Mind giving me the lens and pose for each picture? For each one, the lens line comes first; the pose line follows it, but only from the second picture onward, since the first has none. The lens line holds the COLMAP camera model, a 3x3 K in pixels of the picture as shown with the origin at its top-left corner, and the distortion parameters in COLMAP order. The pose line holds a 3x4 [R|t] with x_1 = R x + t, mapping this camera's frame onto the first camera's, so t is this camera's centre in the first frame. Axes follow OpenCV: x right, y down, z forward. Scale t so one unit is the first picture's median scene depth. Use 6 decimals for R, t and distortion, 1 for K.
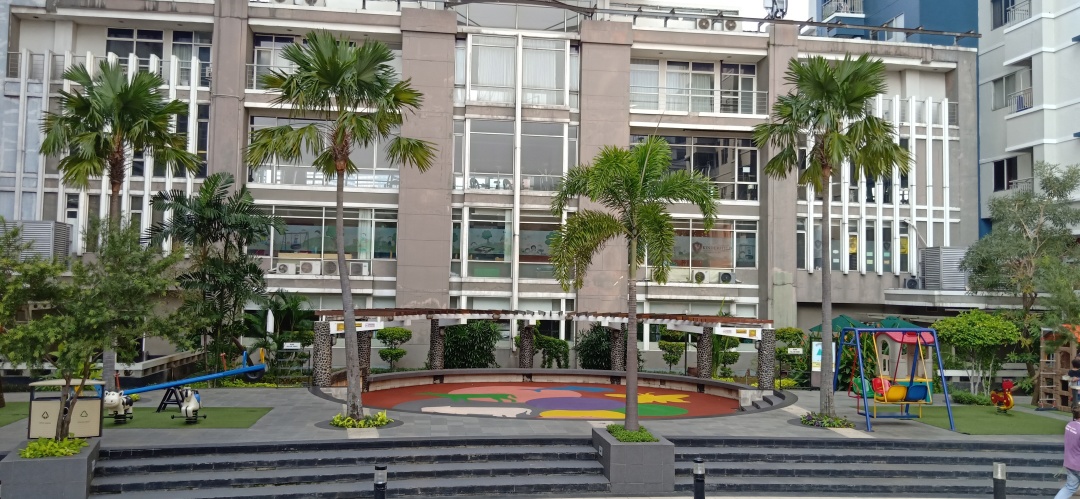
lens RADIAL K [[854.2, 0, 539.1], [0, 854.2, 282.5], [0, 0, 1]] dist [0.047056, -0.114018]
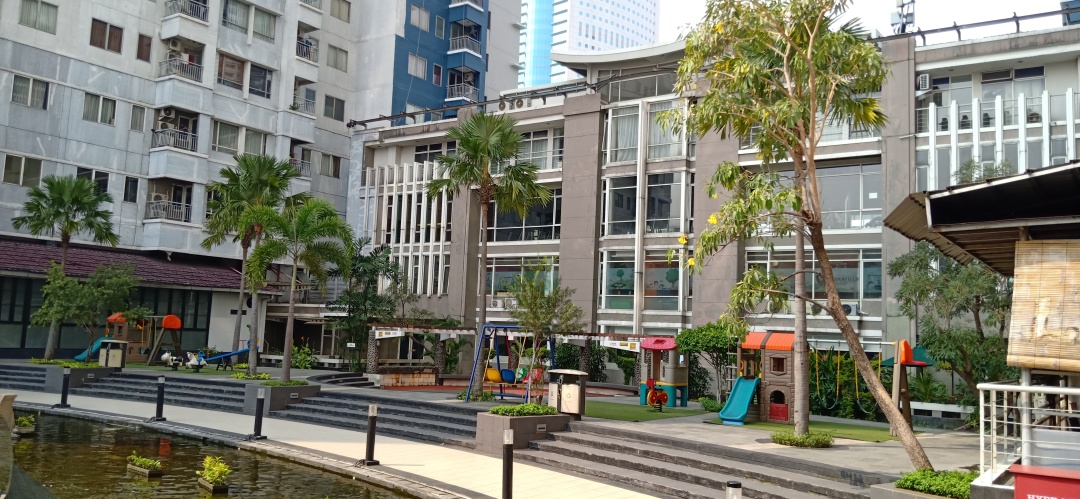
lens RADIAL K [[829.5, 0, 540.0], [0, 829.5, 249.5], [0, 0, 1]] dist [0.003419, 0.000798]
pose [[0.734740, -0.054236, -0.676177, 0.636366], [-0.008343, 0.996001, -0.088955, 0.014297], [0.678298, 0.071001, 0.731349, 0.083892]]
